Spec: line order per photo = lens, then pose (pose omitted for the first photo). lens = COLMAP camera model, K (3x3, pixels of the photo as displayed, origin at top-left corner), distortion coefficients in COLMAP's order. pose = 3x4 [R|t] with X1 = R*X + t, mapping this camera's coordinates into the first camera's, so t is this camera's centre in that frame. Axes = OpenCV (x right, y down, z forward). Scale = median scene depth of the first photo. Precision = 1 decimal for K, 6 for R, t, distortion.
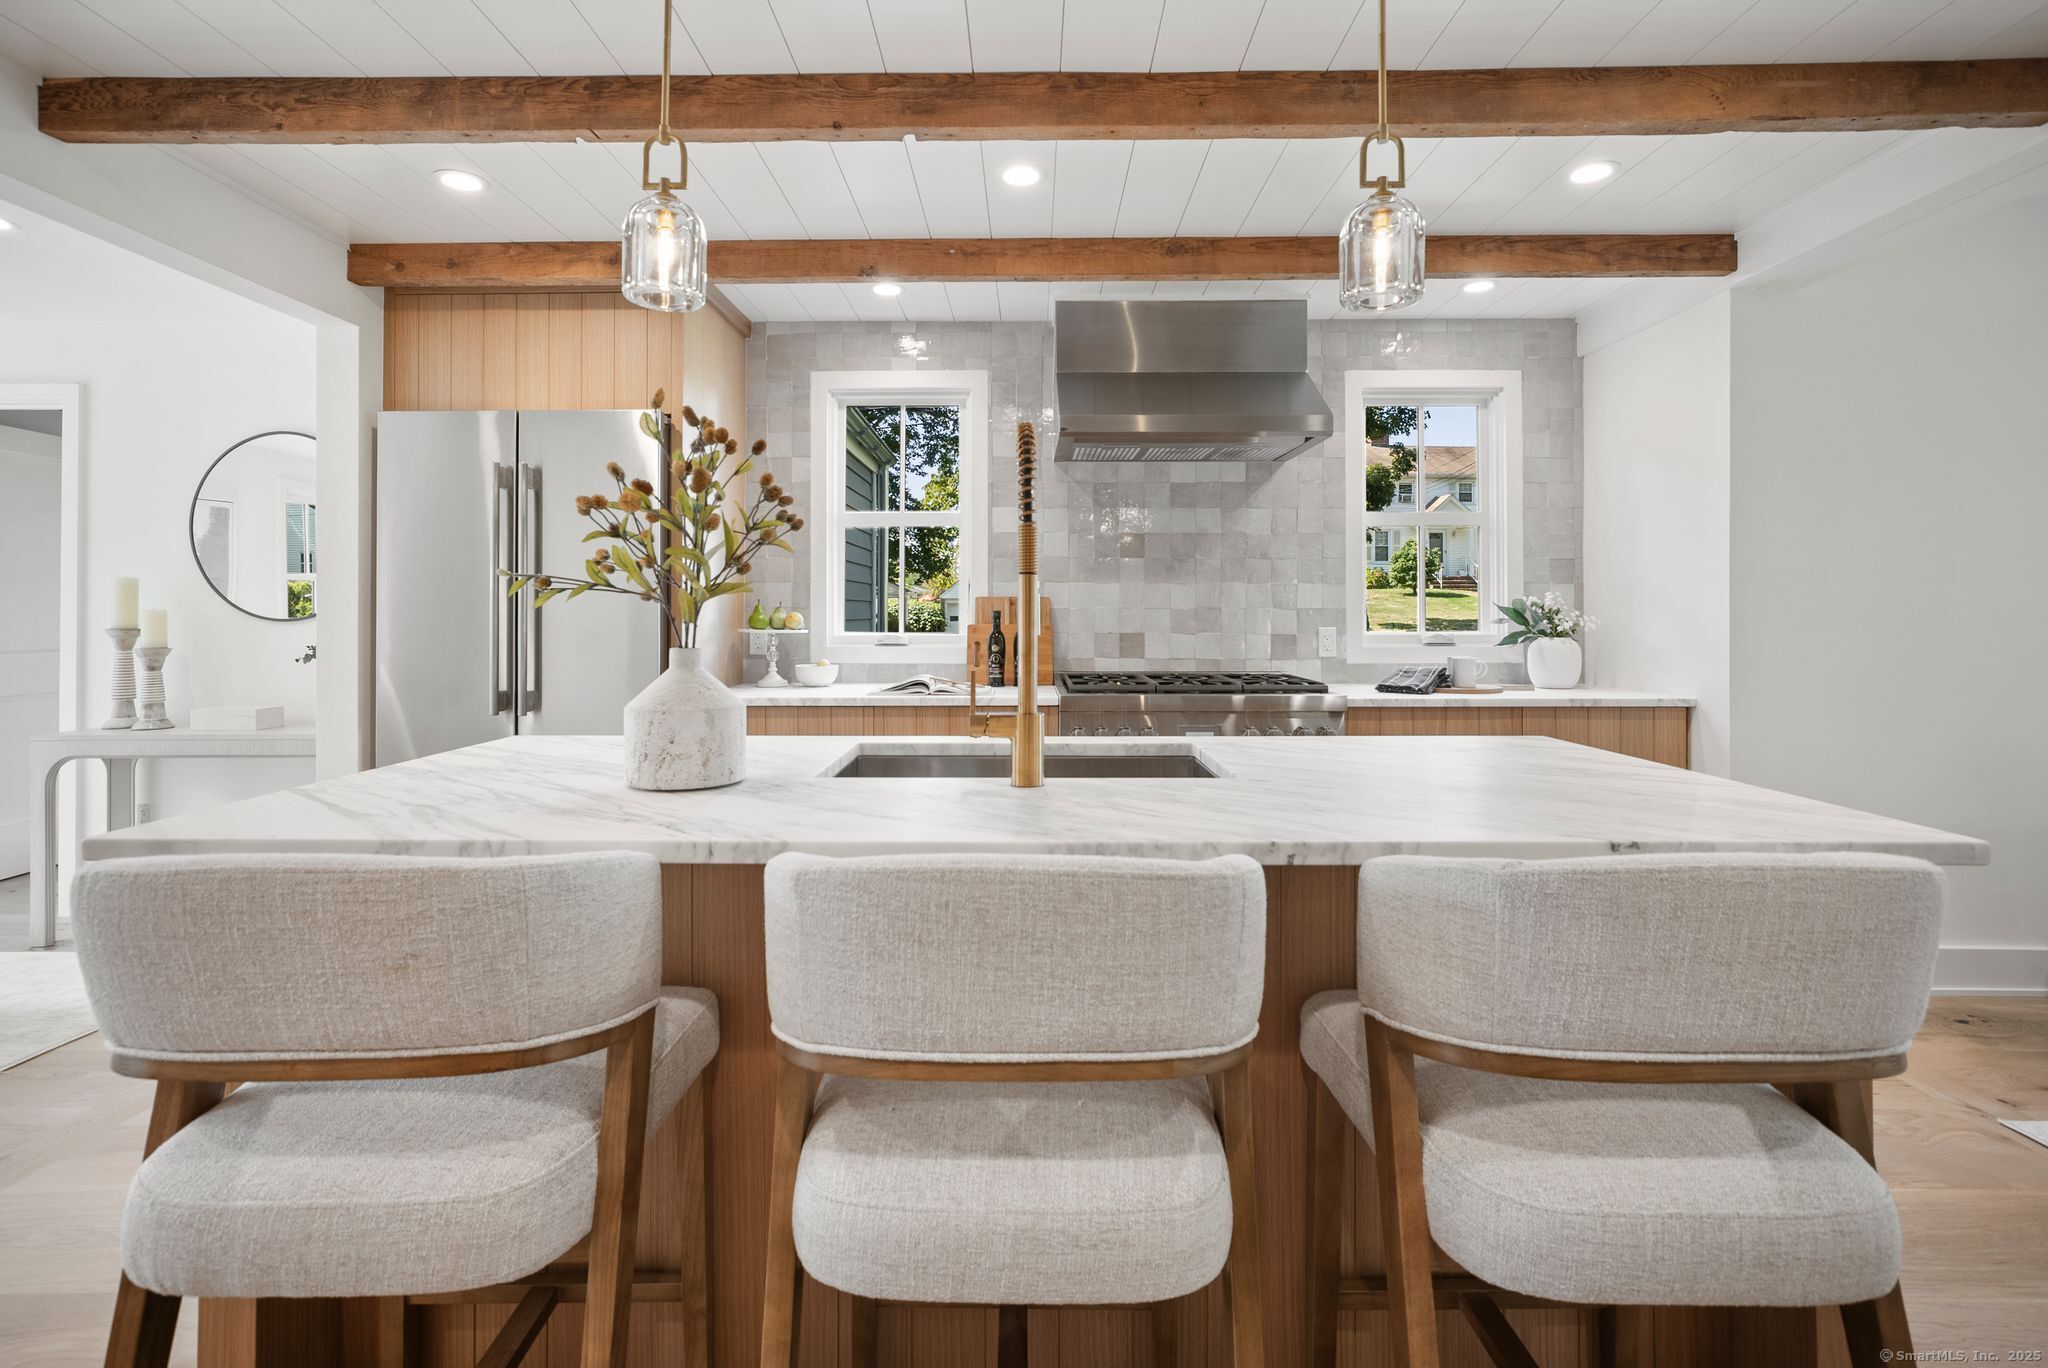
lens RADIAL K [[930.2, 0, 1016.4], [0, 930.2, 612.4], [0, 0, 1]] dist [-0.025094, 0.014453]
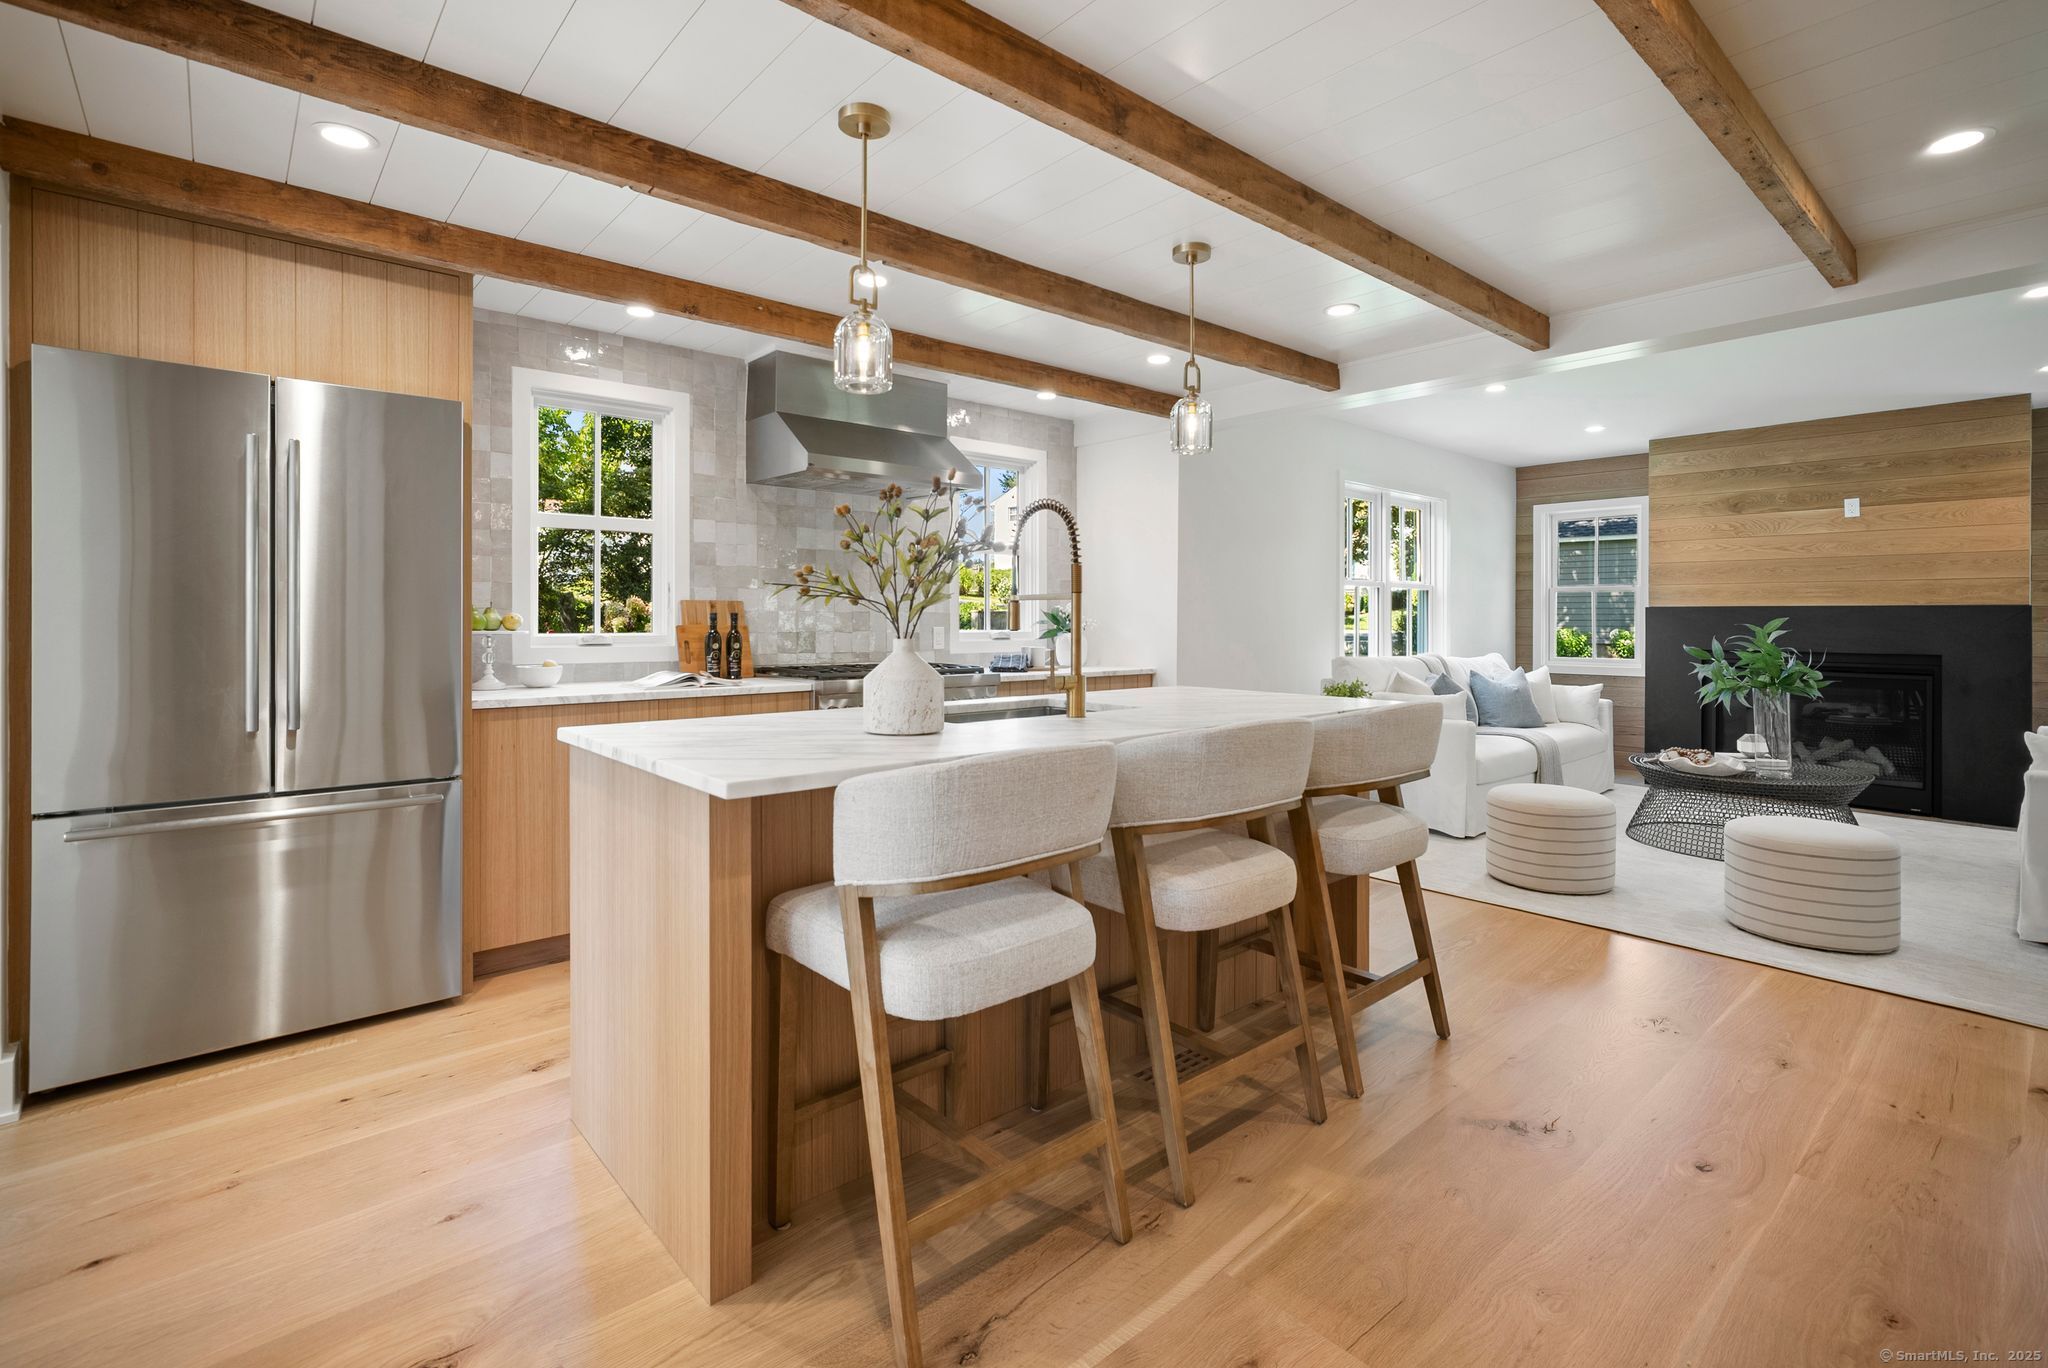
lens RADIAL K [[930.2, 0, 1016.4], [0, 930.2, 612.4], [0, 0, 1]] dist [-0.025094, 0.014453]
pose [[0.751942, 0.006696, 0.659195, -0.599204], [-0.004371, 0.999977, -0.005171, 0.002488], [-0.659215, 0.001007, 0.751954, -0.101505]]
